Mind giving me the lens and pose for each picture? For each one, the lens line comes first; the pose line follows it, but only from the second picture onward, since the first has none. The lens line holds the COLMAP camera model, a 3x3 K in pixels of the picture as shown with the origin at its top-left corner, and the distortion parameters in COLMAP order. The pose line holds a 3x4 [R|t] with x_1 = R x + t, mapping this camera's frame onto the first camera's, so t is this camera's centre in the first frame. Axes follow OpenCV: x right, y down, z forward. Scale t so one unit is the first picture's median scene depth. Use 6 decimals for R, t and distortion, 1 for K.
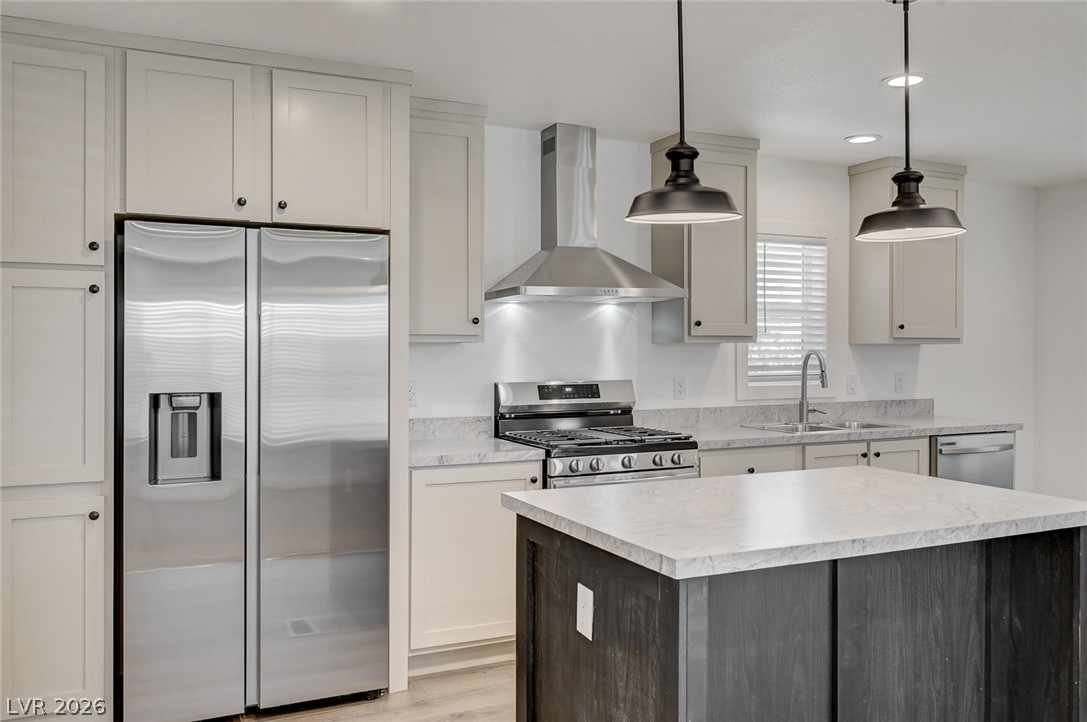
lens RADIAL K [[878.6, 0, 553.4], [0, 878.6, 348.5], [0, 0, 1]] dist [-0.001411, 0.001617]
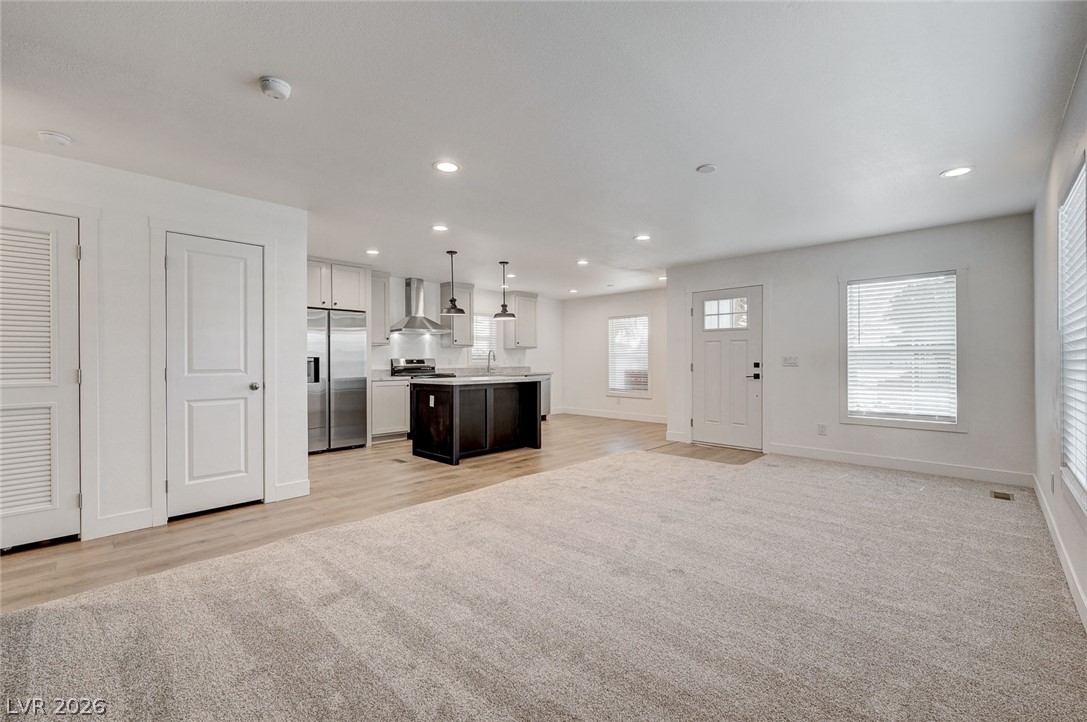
lens RADIAL K [[457.6, 0, 545.5], [0, 457.6, 367.9], [0, 0, 1]] dist [-0.002346, -0.000434]
pose [[0.935160, -0.010511, 0.354071, -0.128767], [0.005764, 0.999879, 0.014460, 0.050142], [-0.354180, -0.011482, 0.935107, -0.725510]]
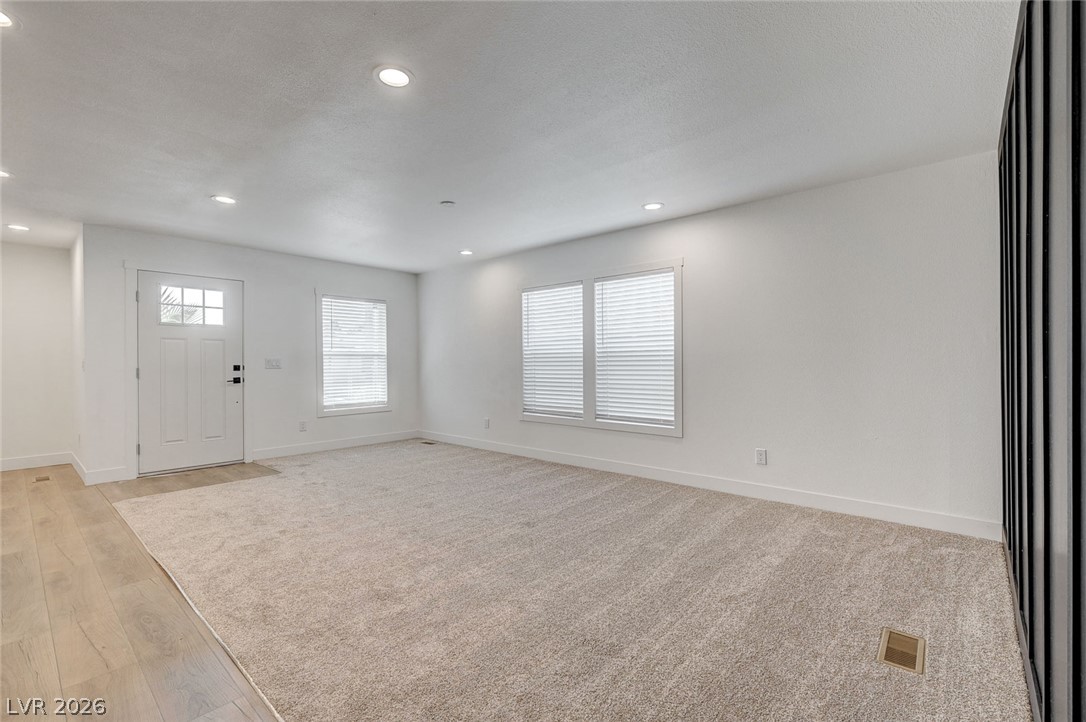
lens RADIAL K [[476.6, 0, 553.4], [0, 476.6, 363.7], [0, 0, 1]] dist [-0.000733, 0.000992]
pose [[-0.401652, -0.004327, 0.915782, -0.557199], [0.006001, 0.999955, 0.007356, 0.049452], [-0.915773, 0.008450, -0.401608, 0.033048]]
